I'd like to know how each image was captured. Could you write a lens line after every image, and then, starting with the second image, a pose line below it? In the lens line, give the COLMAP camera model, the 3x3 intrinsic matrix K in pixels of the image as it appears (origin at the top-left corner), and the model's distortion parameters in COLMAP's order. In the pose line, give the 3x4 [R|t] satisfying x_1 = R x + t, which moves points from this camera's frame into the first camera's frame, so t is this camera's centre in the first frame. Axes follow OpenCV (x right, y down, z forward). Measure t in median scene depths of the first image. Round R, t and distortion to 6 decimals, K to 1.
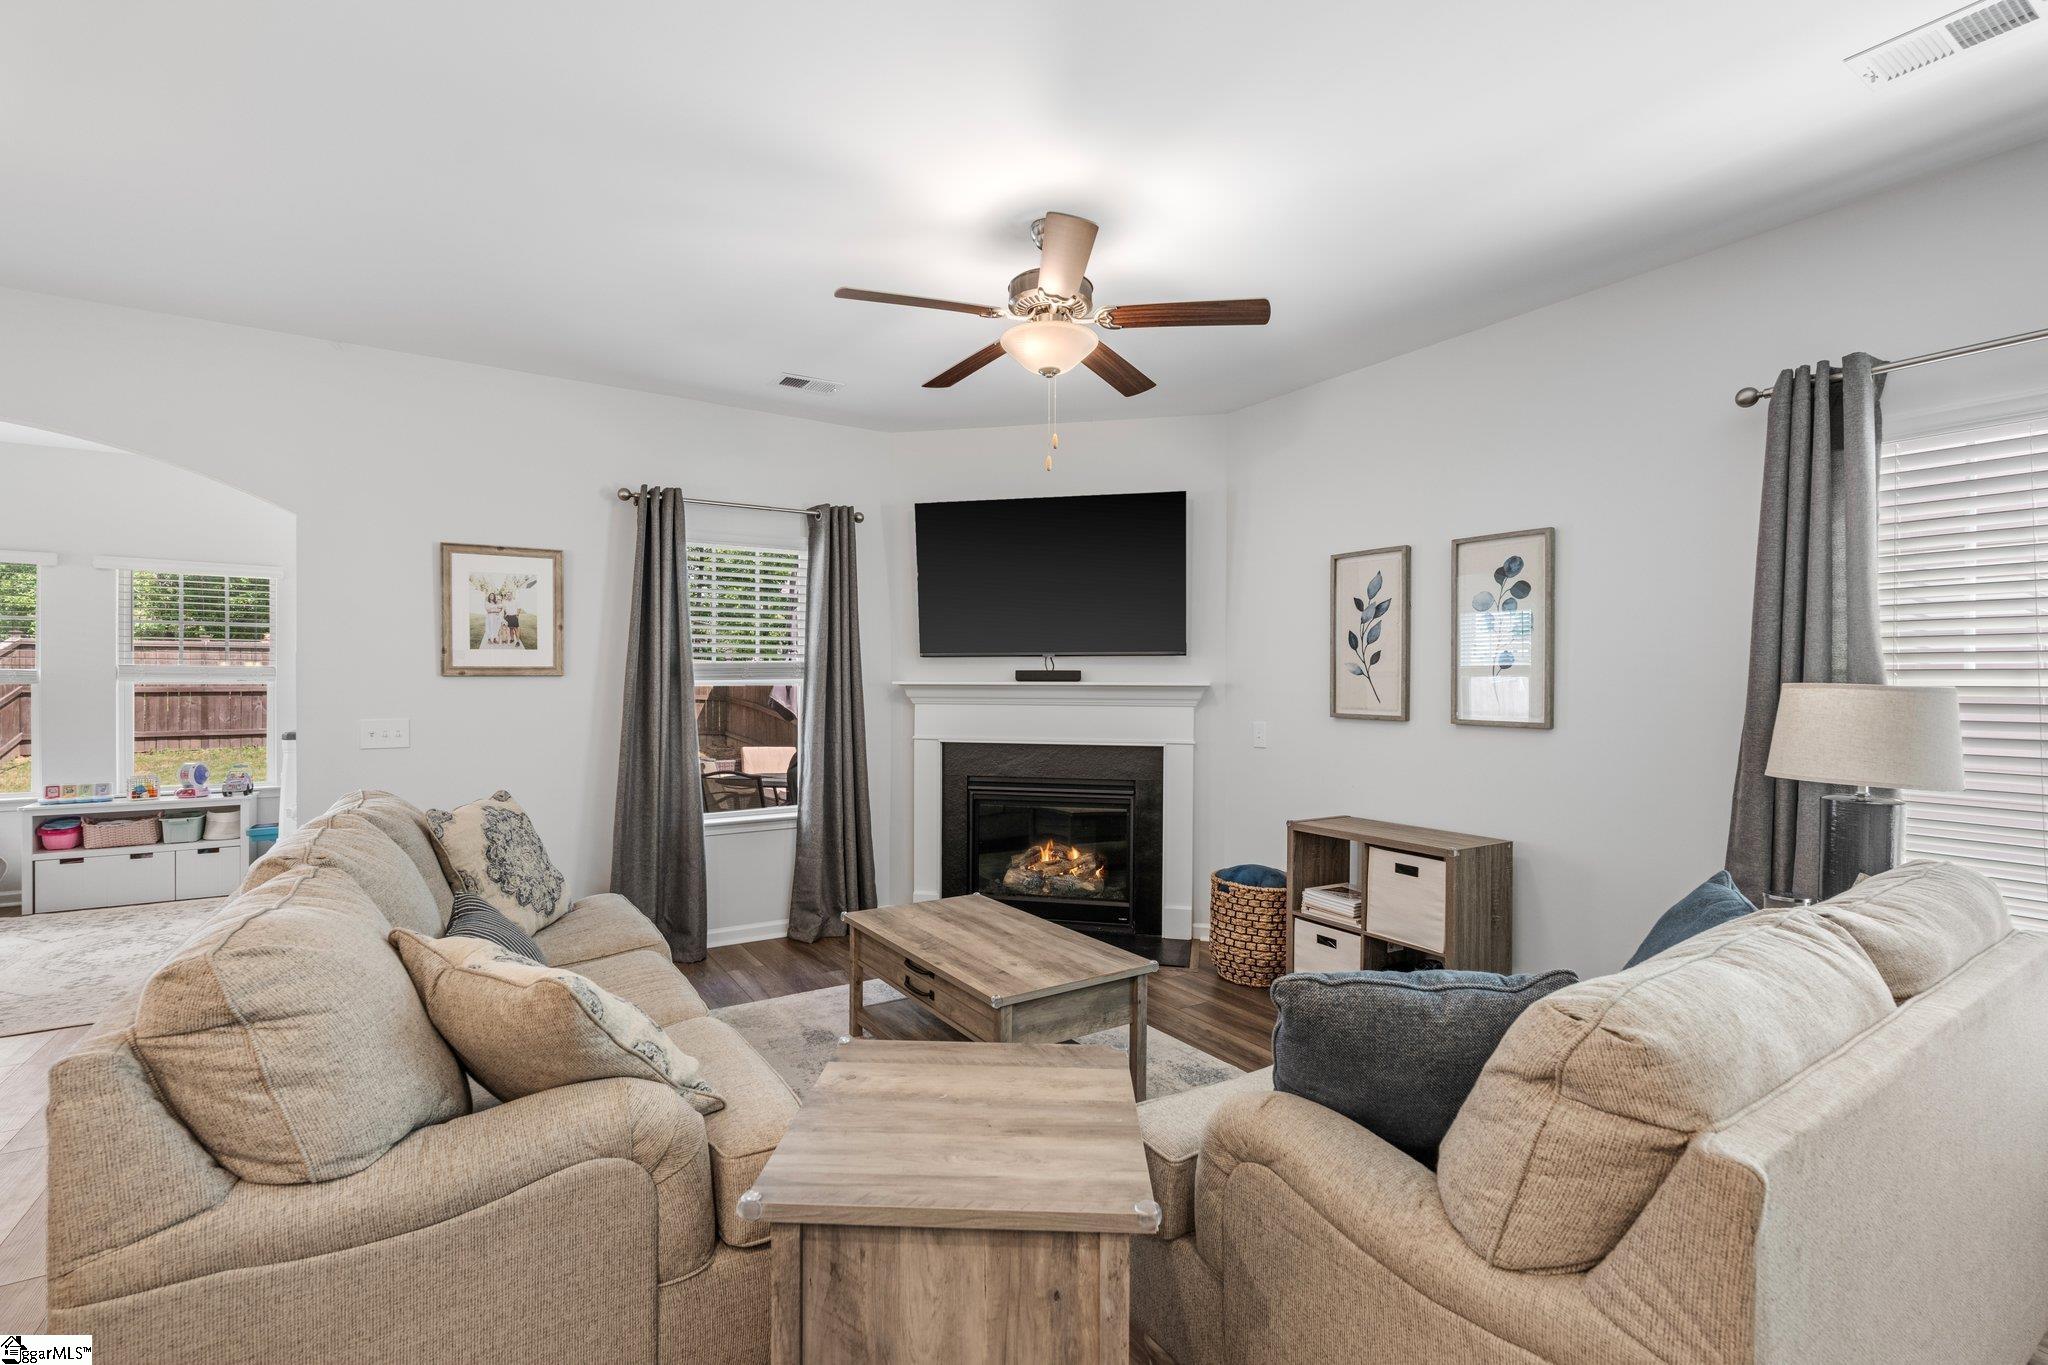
lens RADIAL K [[892.2, 0, 1014.8], [0, 892.2, 685.2], [0, 0, 1]] dist [-0.009405, 0.002375]
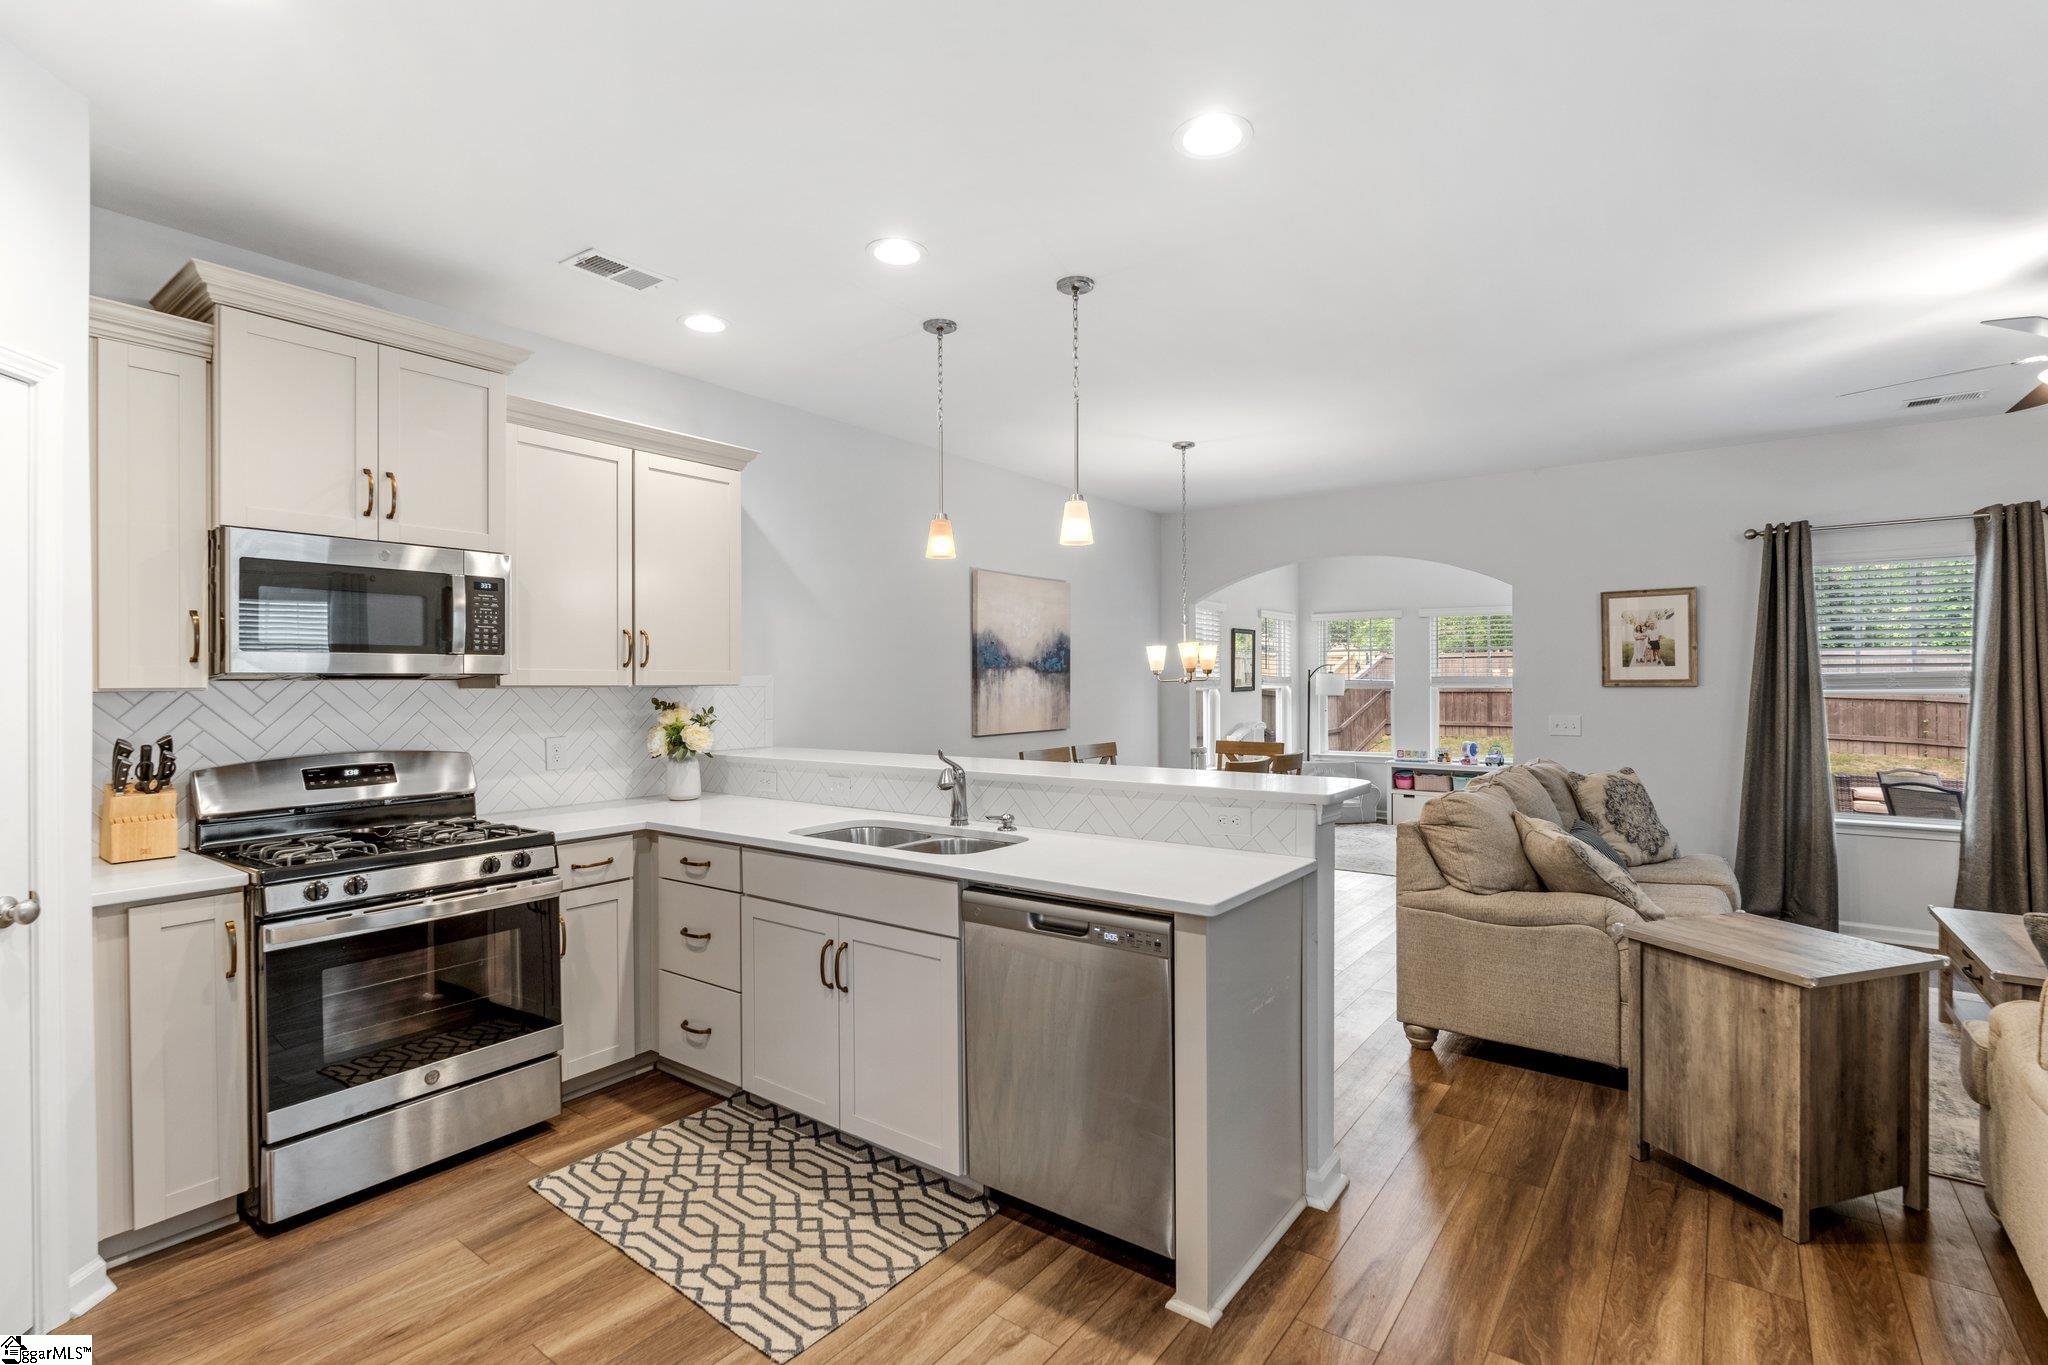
lens RADIAL K [[950.7, 0, 1026.5], [0, 950.7, 674.7], [0, 0, 1]] dist [-0.002352, -0.000437]
pose [[0.359248, -0.008445, -0.933204, 0.366258], [-0.000542, 0.999957, -0.009257, -0.012451], [0.933242, 0.003831, 0.359228, -0.332697]]
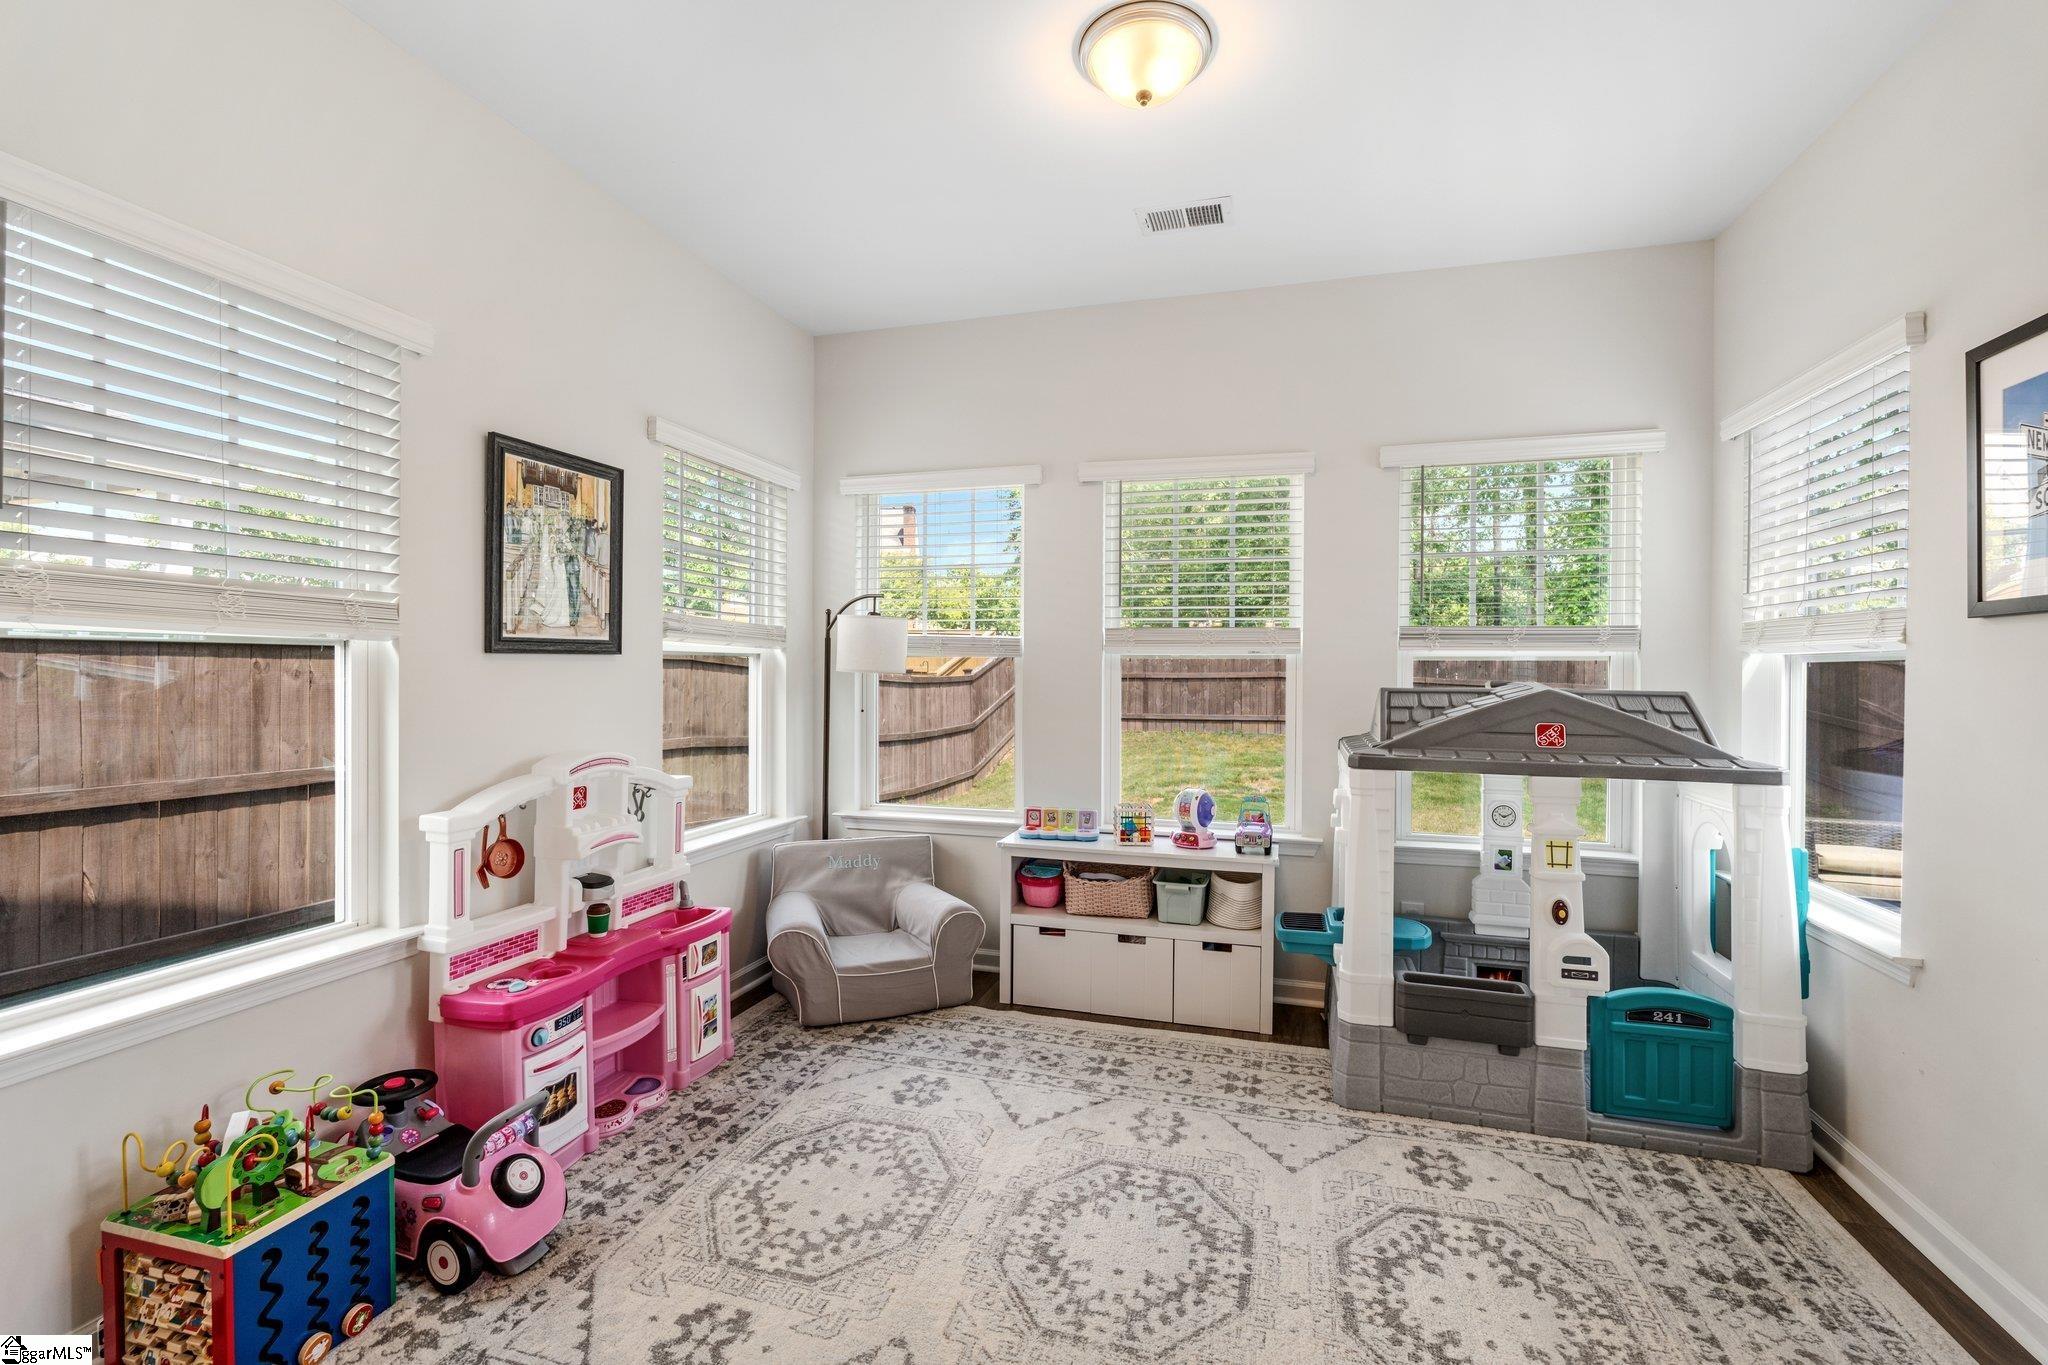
lens RADIAL K [[892.2, 0, 1033.6], [0, 892.2, 674.4], [0, 0, 1]] dist [-0.009405, 0.002375]
pose [[0.662561, 0.006570, -0.748979, -0.665754], [-0.008615, 0.999962, 0.001151, 0.013027], [0.748958, 0.005690, 0.662593, 0.631076]]
